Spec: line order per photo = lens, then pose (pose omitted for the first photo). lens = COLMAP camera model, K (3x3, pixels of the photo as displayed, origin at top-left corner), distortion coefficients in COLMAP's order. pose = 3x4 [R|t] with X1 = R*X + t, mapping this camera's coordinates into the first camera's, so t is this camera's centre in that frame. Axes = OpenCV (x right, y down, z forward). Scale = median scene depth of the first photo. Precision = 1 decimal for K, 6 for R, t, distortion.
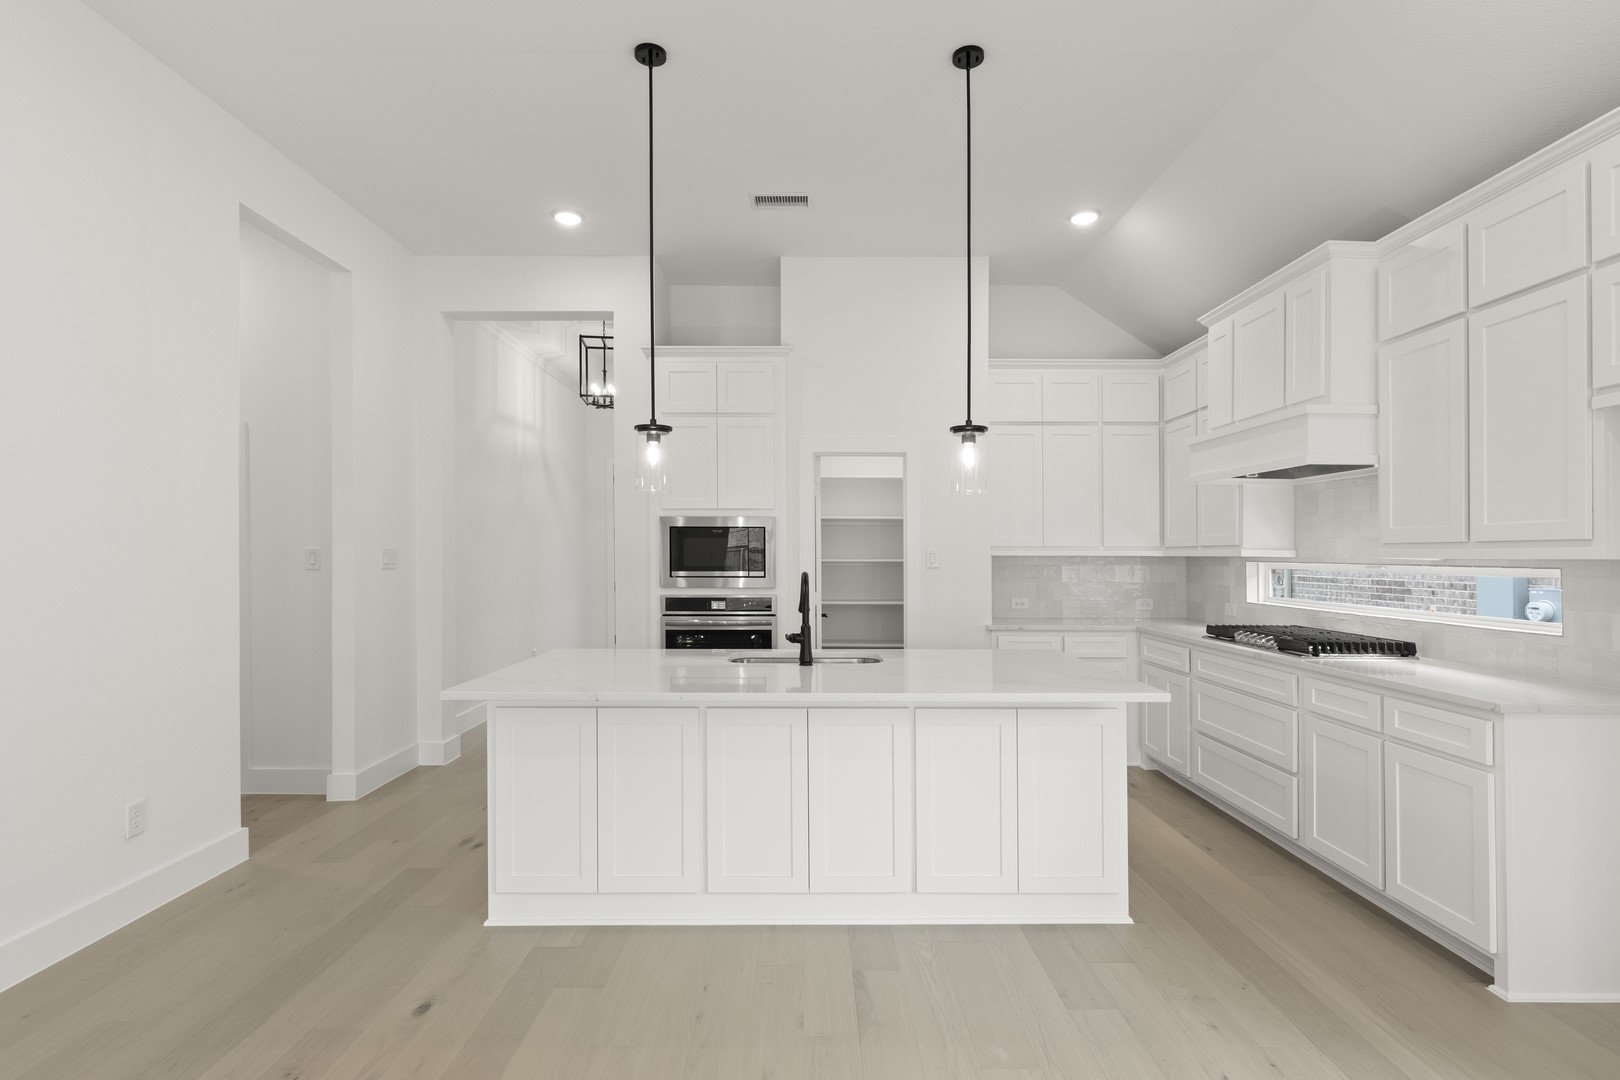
lens RADIAL K [[796.7, 0, 810.0], [0, 796.7, 540.0], [0, 0, 1]] dist [0.000287, 0.000250]
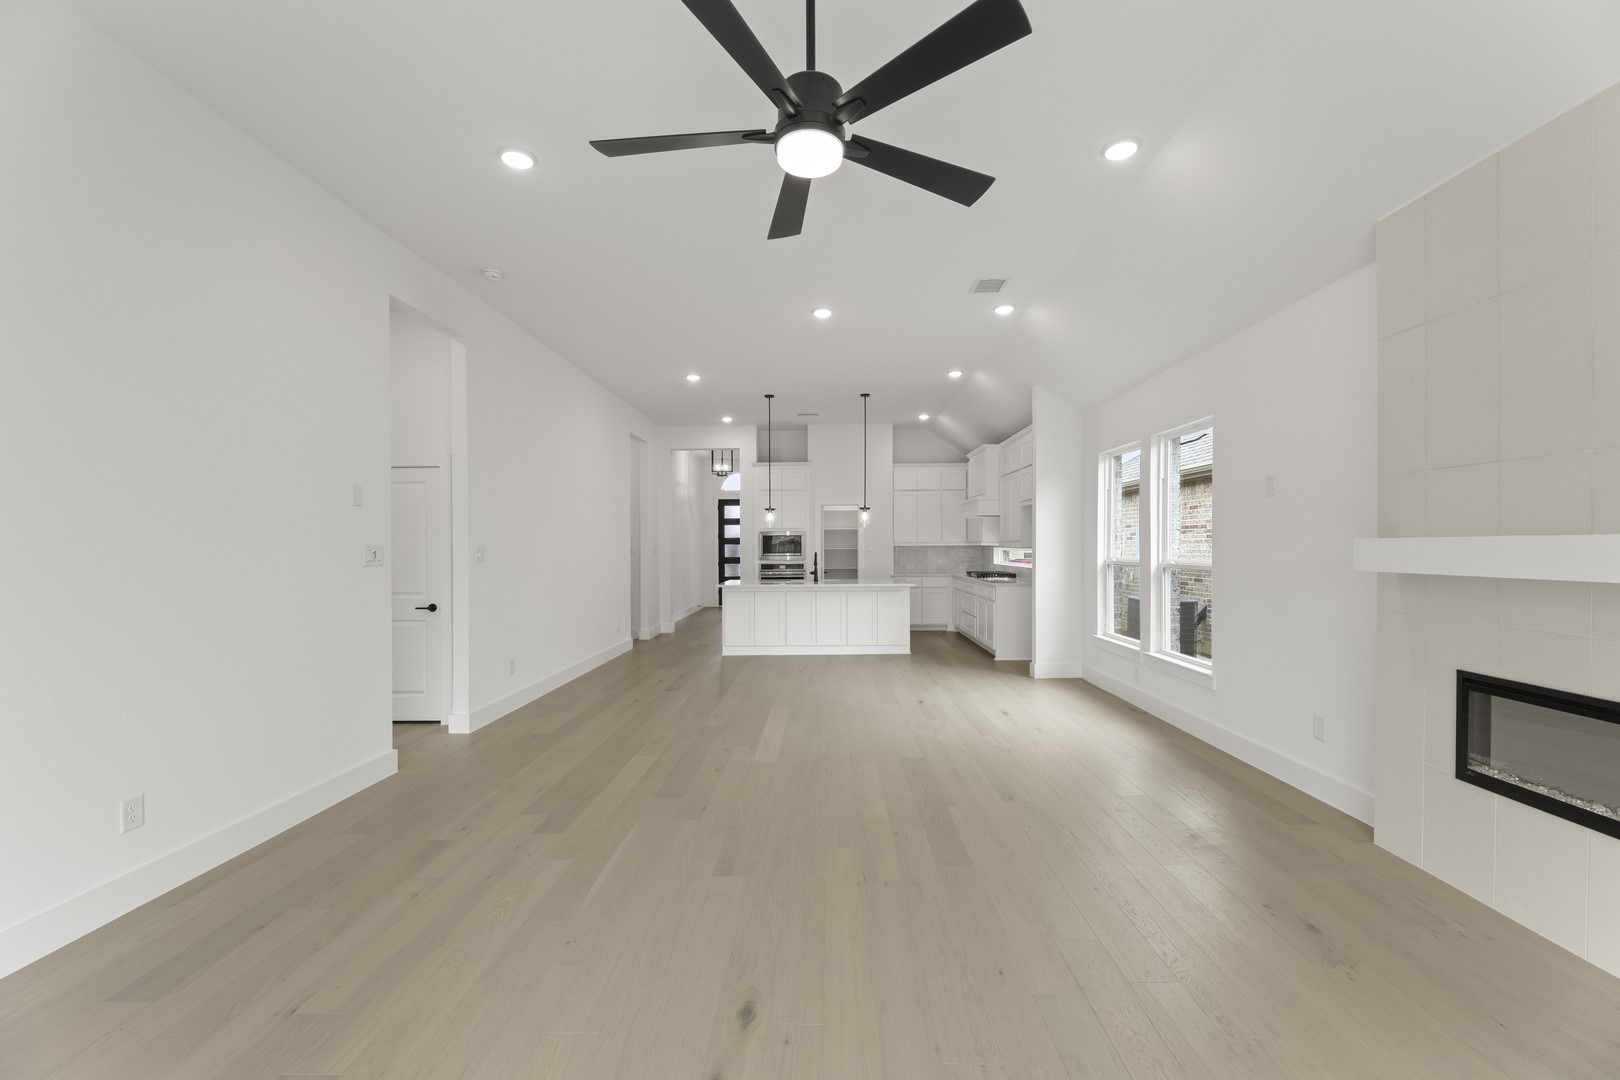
lens RADIAL K [[669.6, 0, 812.2], [0, 669.6, 546.5], [0, 0, 1]] dist [-0.000900, -0.000019]
pose [[0.999538, -0.008195, -0.029272, 0.045384], [0.008750, 0.999783, 0.018889, -0.023371], [0.029111, -0.019136, 0.999393, -1.236861]]
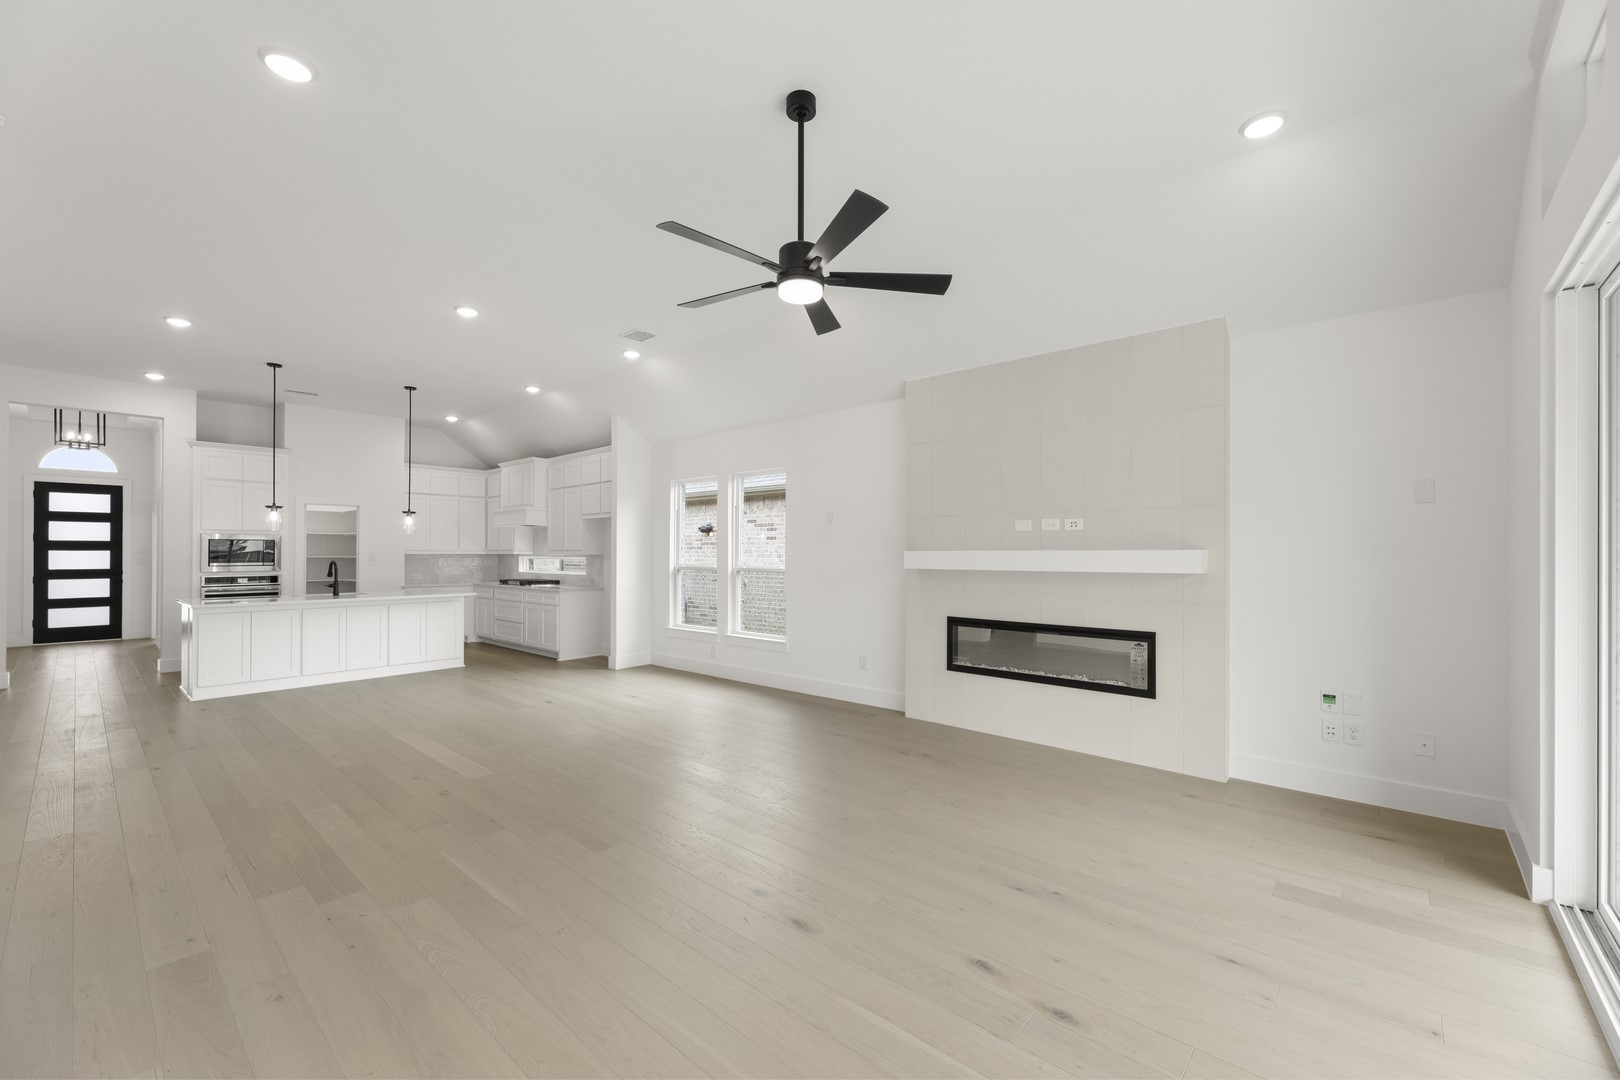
lens RADIAL K [[655.5, 0, 810.7], [0, 655.5, 546.2], [0, 0, 1]] dist [0.010139, 0.000056]
pose [[0.671894, 0.005445, 0.740628, -0.429185], [-0.011638, 0.999927, 0.003206, -0.024785], [-0.740556, -0.010774, 0.671908, -1.237537]]
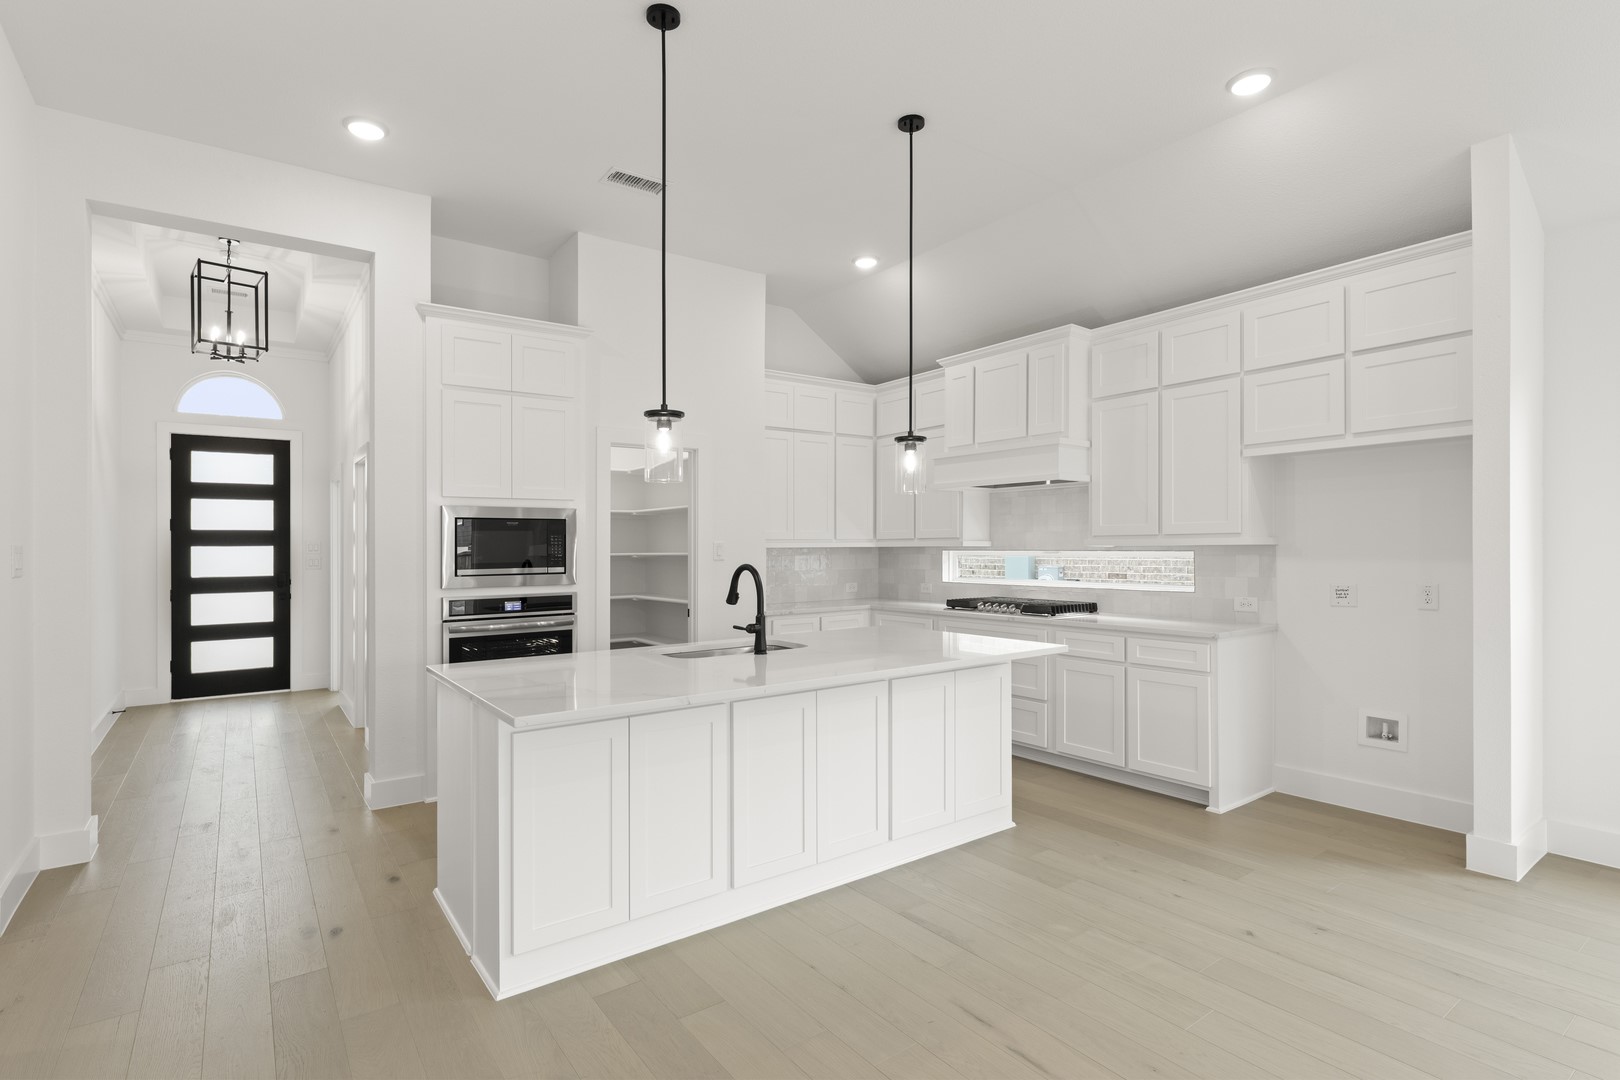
lens RADIAL K [[786.4, 0, 816.5], [0, 786.4, 533.2], [0, 0, 1]] dist [0.001699, 0.000405]
pose [[0.807745, 0.001230, 0.589531, -0.412839], [-0.000379, 0.999999, -0.001567, 0.001535], [-0.589532, 0.001042, 0.807744, 0.098061]]
